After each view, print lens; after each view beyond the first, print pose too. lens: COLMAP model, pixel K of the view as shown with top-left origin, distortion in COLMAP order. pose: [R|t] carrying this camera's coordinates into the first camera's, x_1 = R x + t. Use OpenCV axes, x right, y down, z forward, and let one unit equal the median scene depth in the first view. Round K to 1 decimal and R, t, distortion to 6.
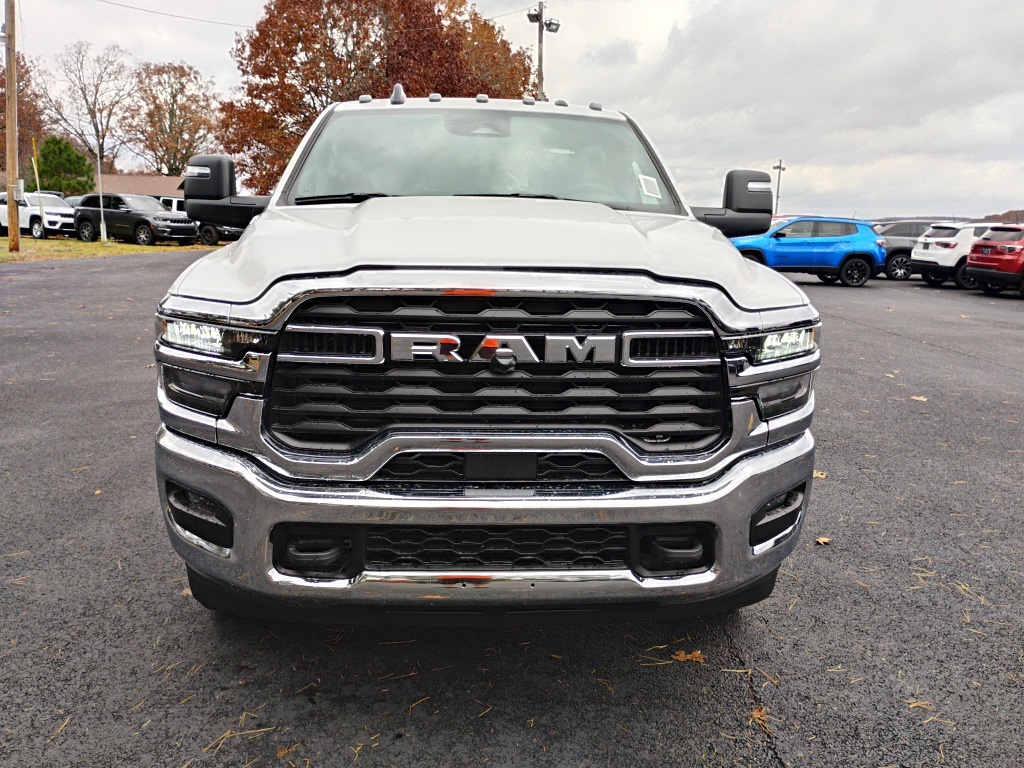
lens RADIAL K [[840.6, 0, 502.6], [0, 840.6, 387.2], [0, 0, 1]] dist [0.105742, -0.140371]
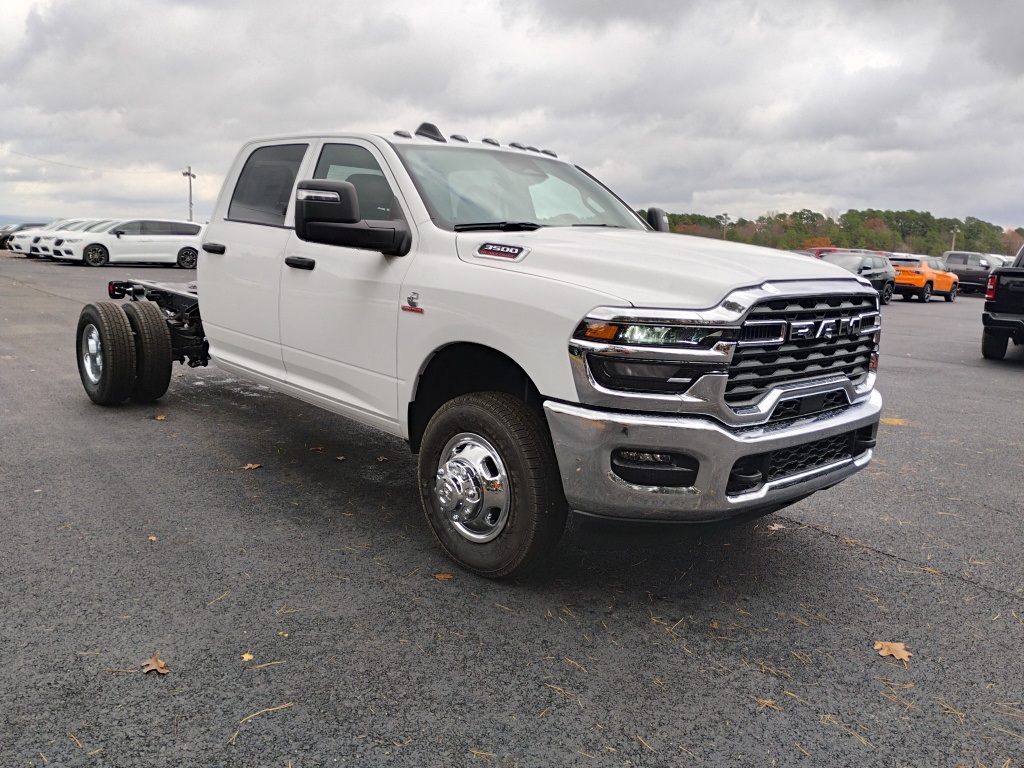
lens RADIAL K [[840.6, 0, 502.6], [0, 840.6, 387.2], [0, 0, 1]] dist [0.105742, -0.140371]
pose [[0.784275, -0.104449, 0.611559, -1.403156], [0.109421, 0.993562, 0.029368, -0.046230], [-0.610688, 0.043885, 0.790654, 0.090602]]
